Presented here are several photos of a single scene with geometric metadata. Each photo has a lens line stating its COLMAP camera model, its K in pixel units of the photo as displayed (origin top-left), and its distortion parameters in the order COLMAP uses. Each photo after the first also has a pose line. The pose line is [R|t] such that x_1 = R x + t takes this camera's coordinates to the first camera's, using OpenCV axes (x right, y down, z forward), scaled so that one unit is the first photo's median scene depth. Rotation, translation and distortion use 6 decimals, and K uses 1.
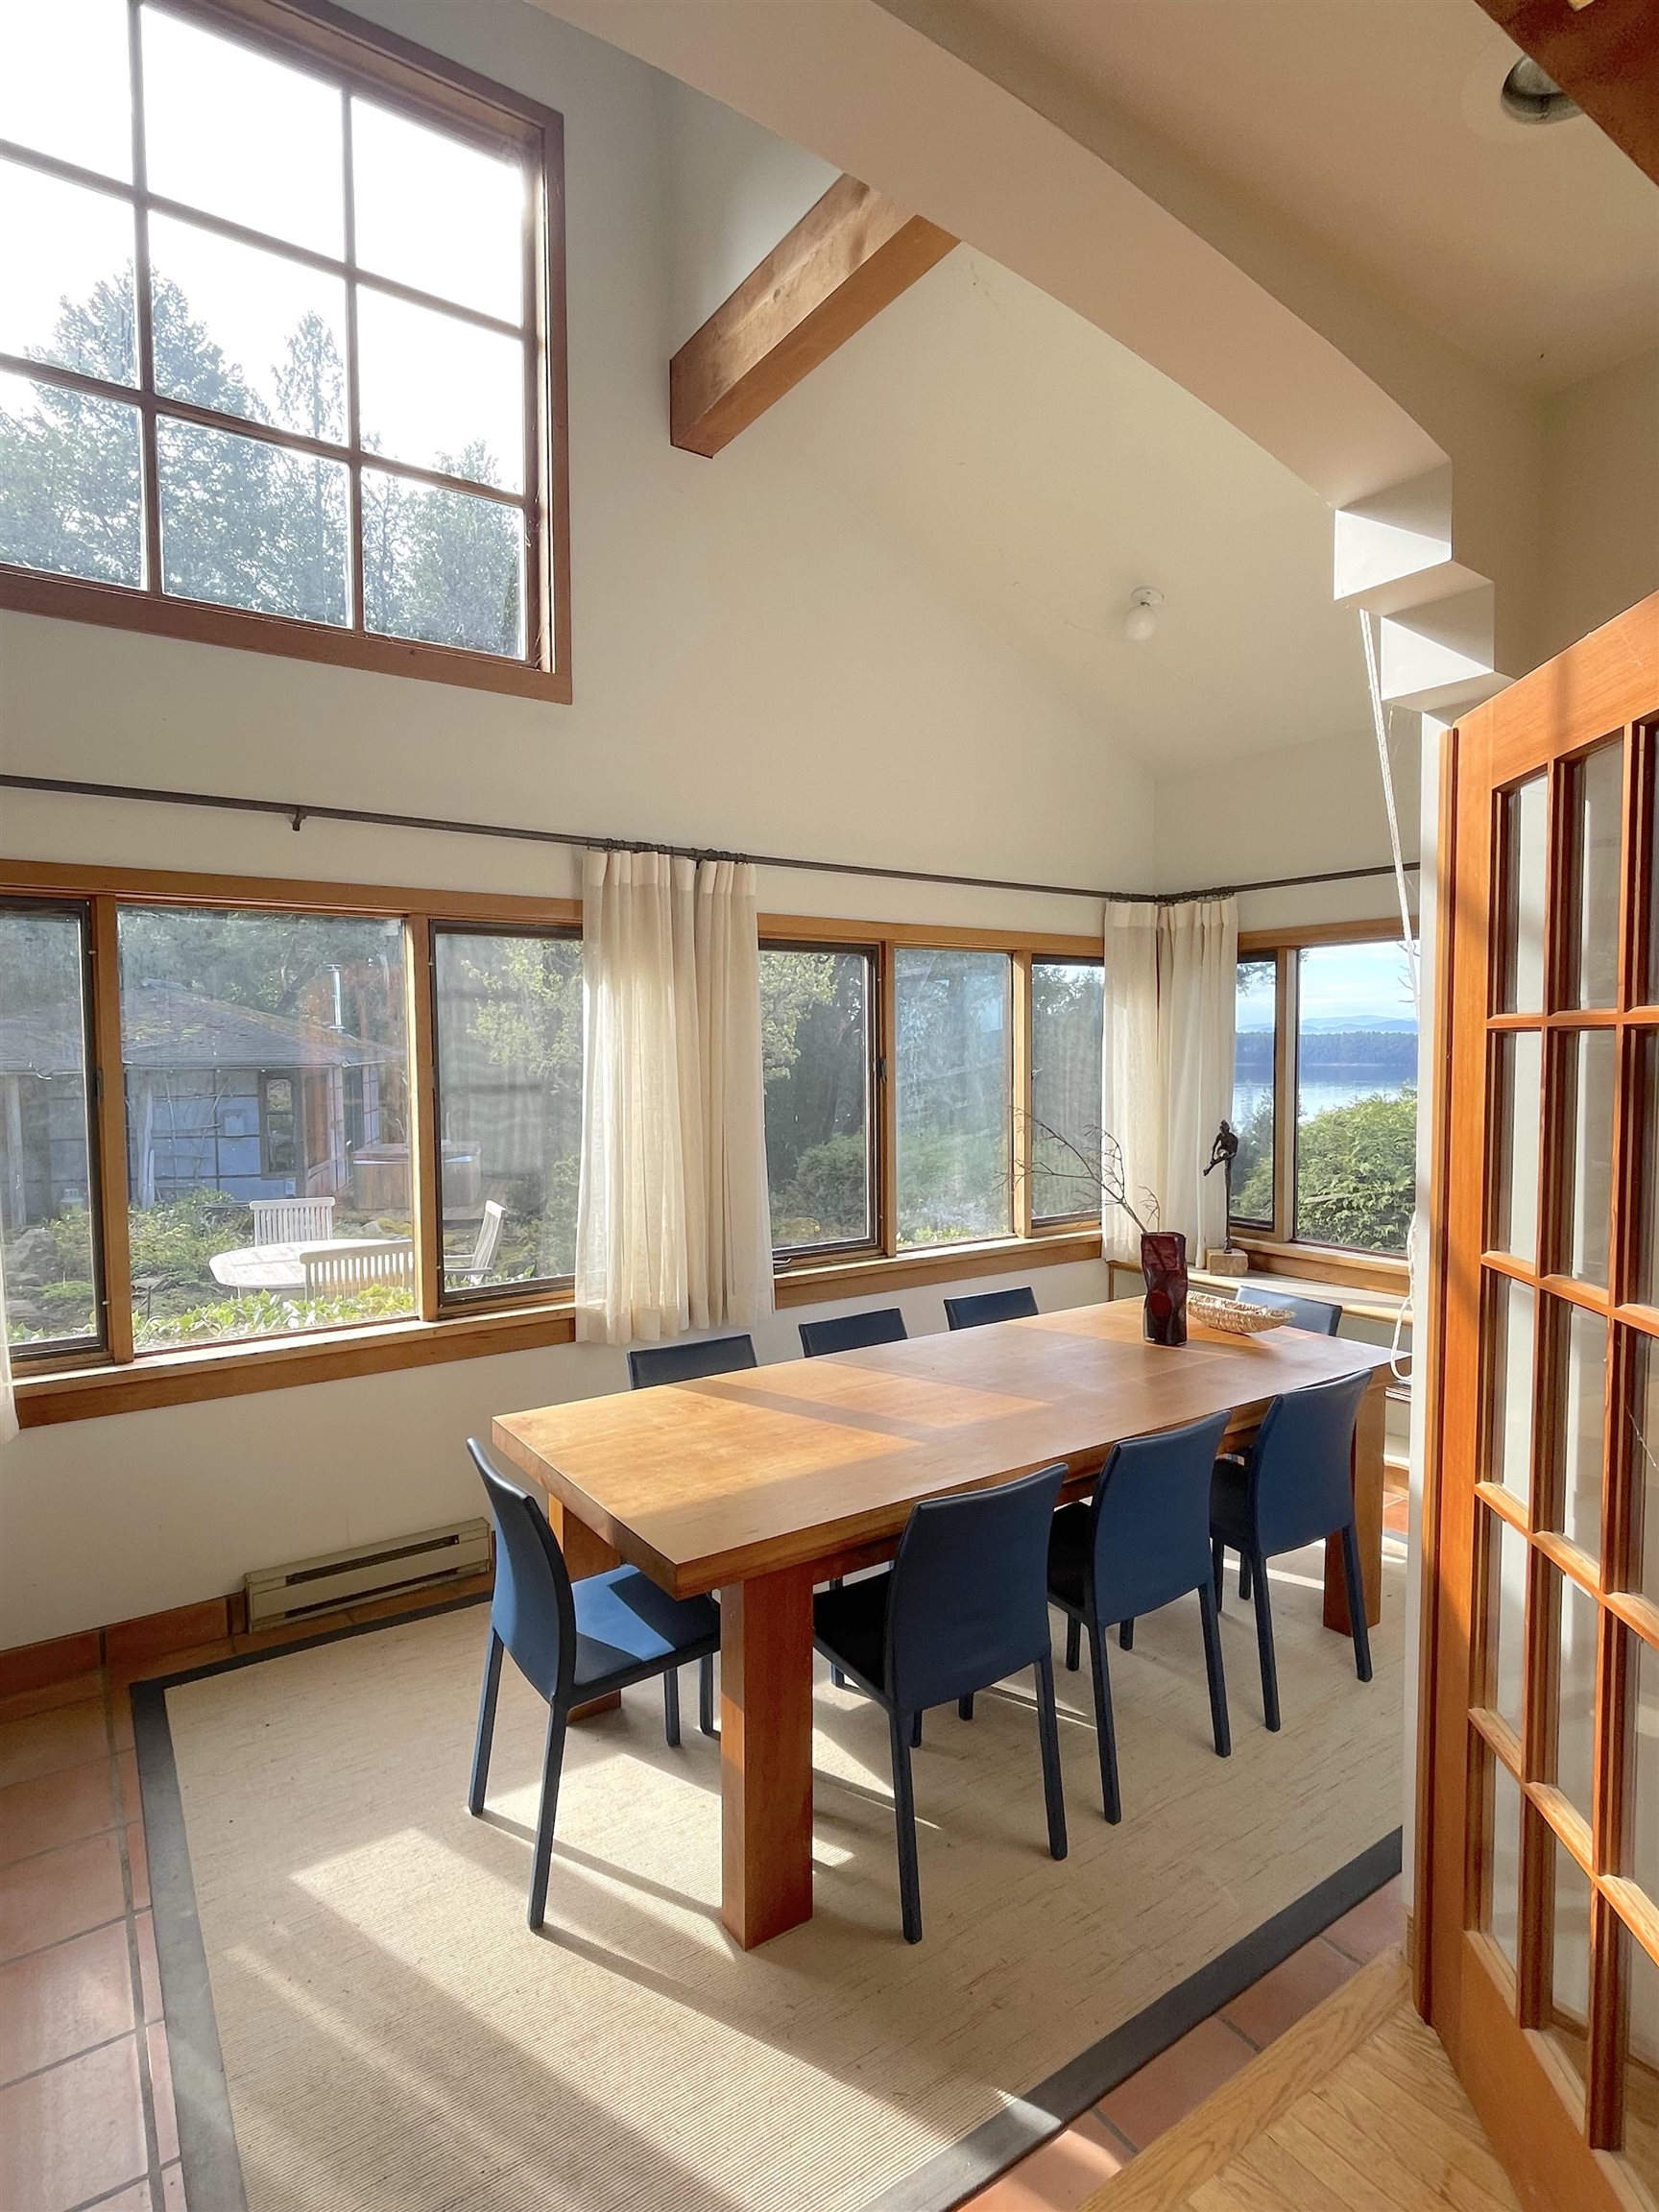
lens RADIAL K [[1132.0, 0, 826.7], [0, 1132.0, 1106.0], [0, 0, 1]] dist [-0.000018, 0.000000]
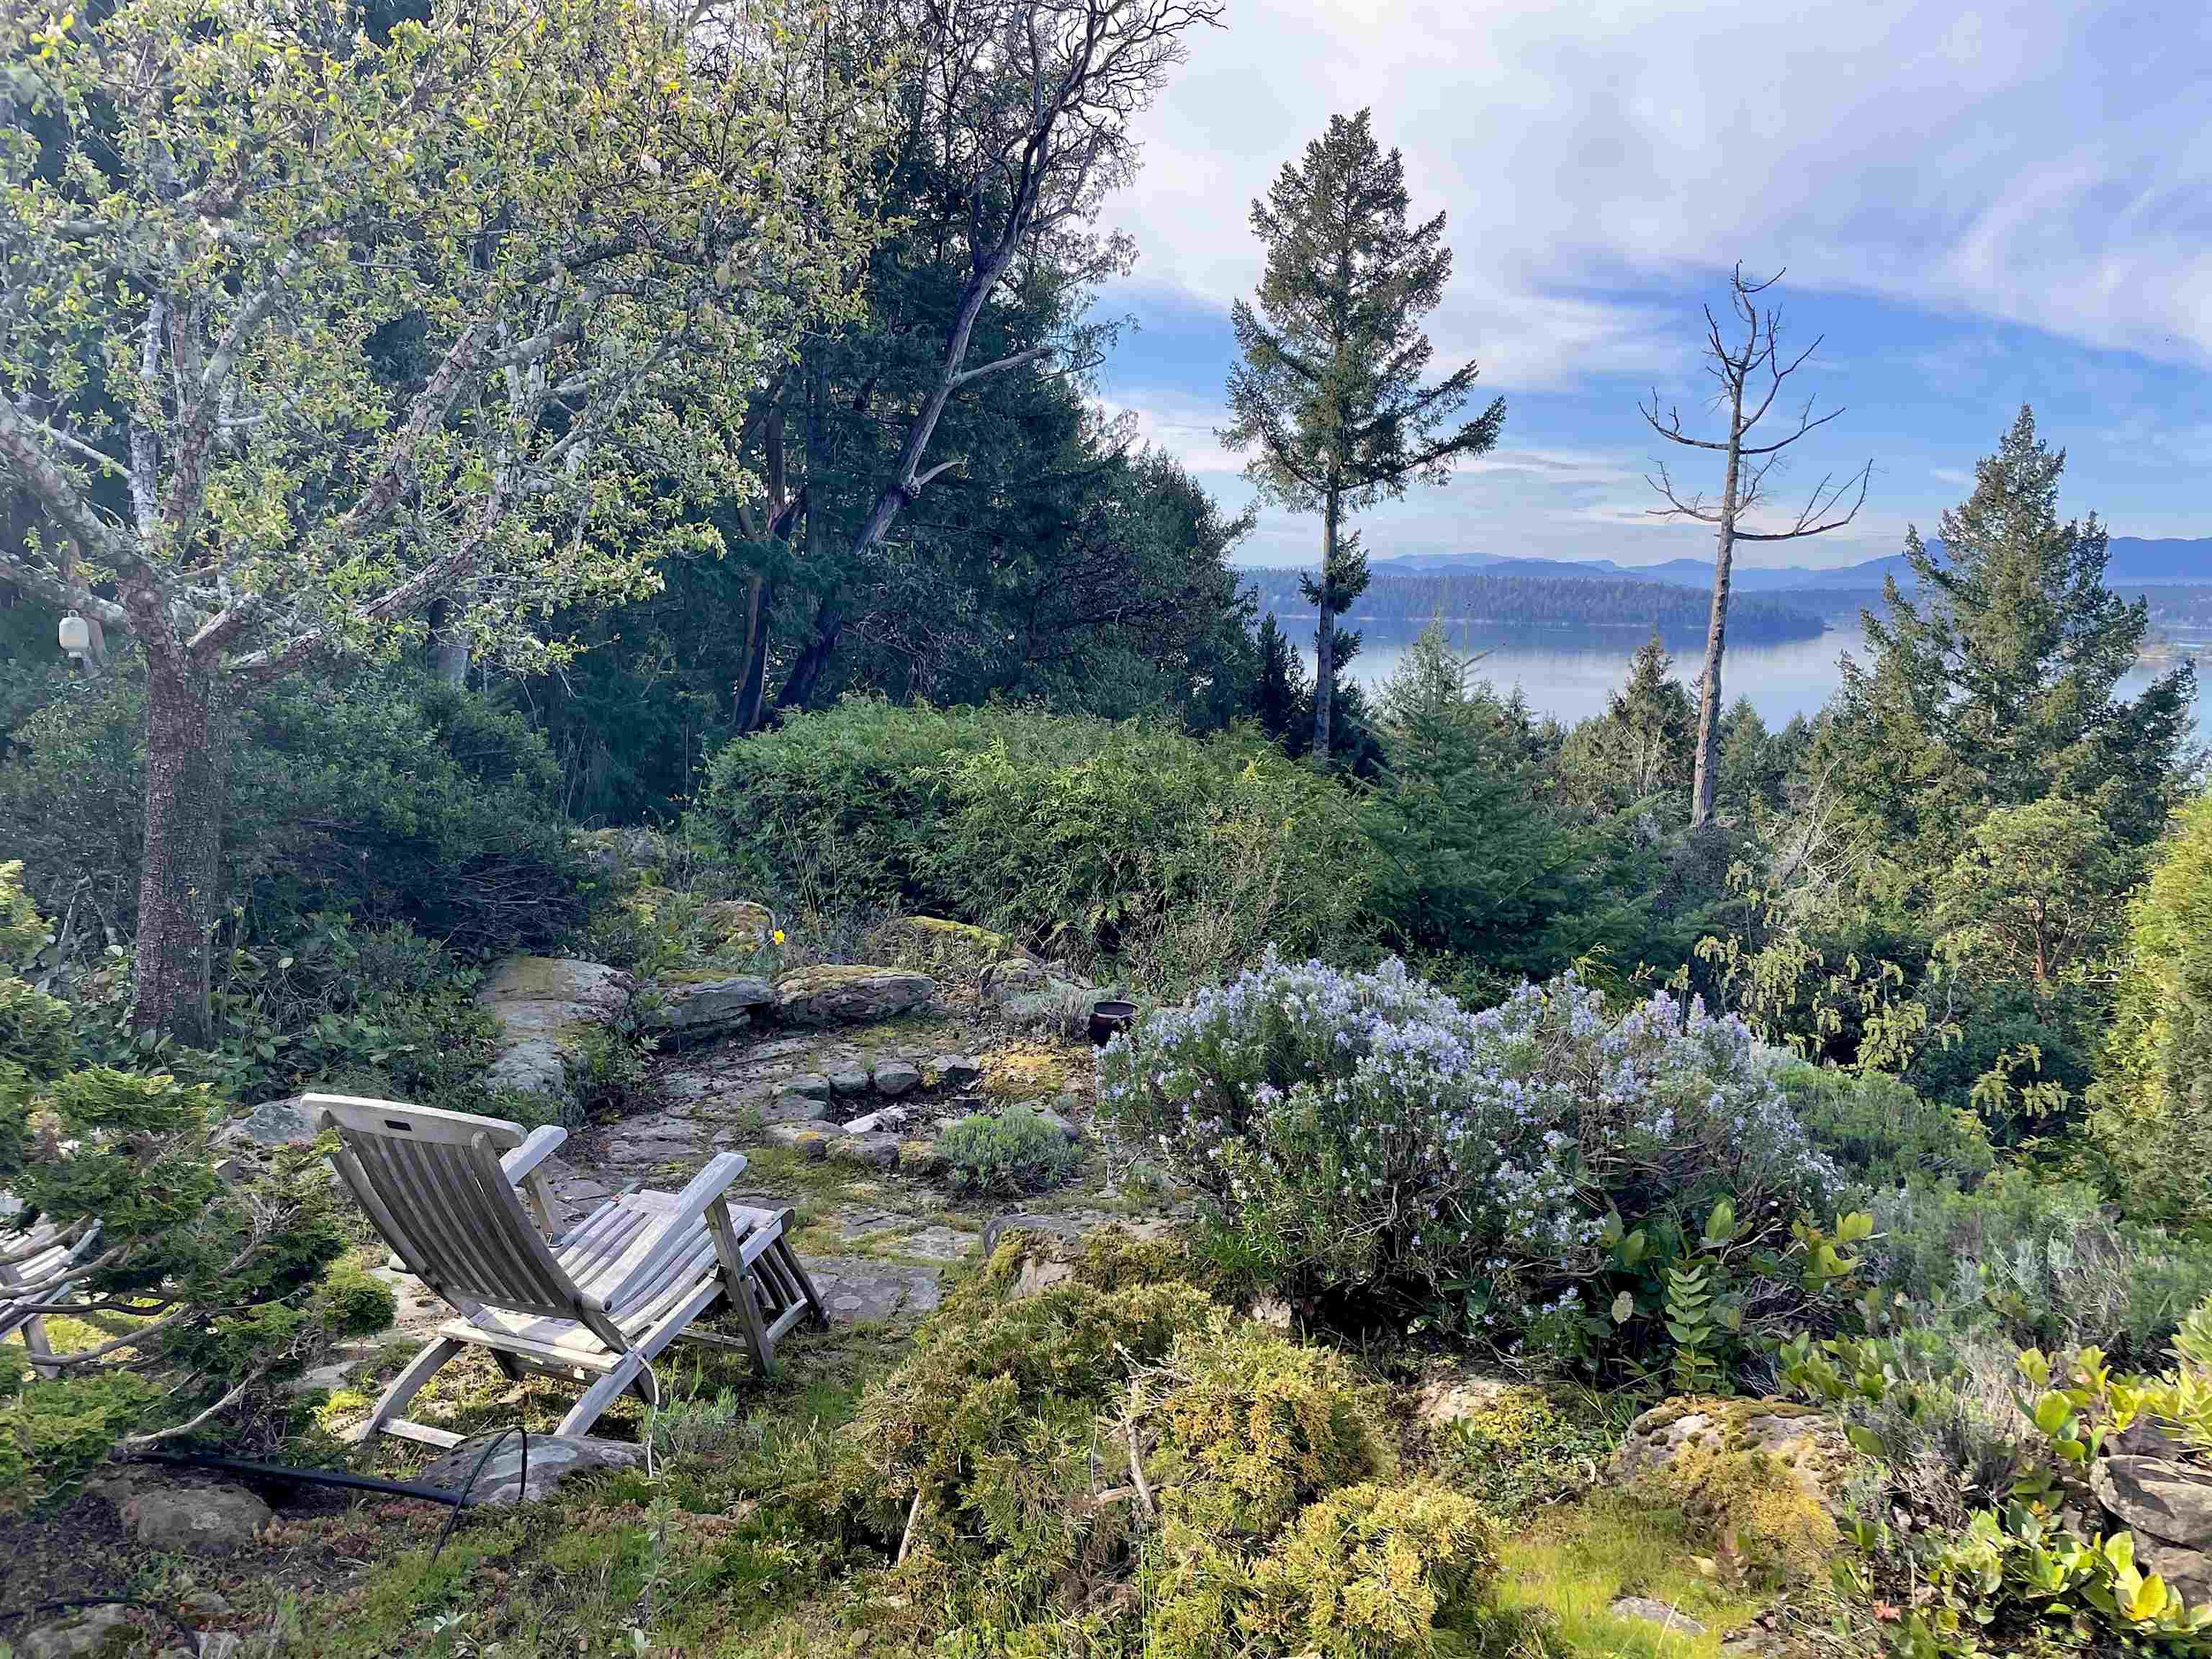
lens RADIAL K [[1604.2, 0, 1104.4], [0, 1604.2, 824.7], [0, 0, 1]] dist [0.001852, -0.013391]
pose [[0.972367, -0.006315, 0.233374, -0.024868], [-0.015756, 0.995580, 0.092587, 0.008677], [-0.232927, -0.093705, 0.967969, 0.329142]]
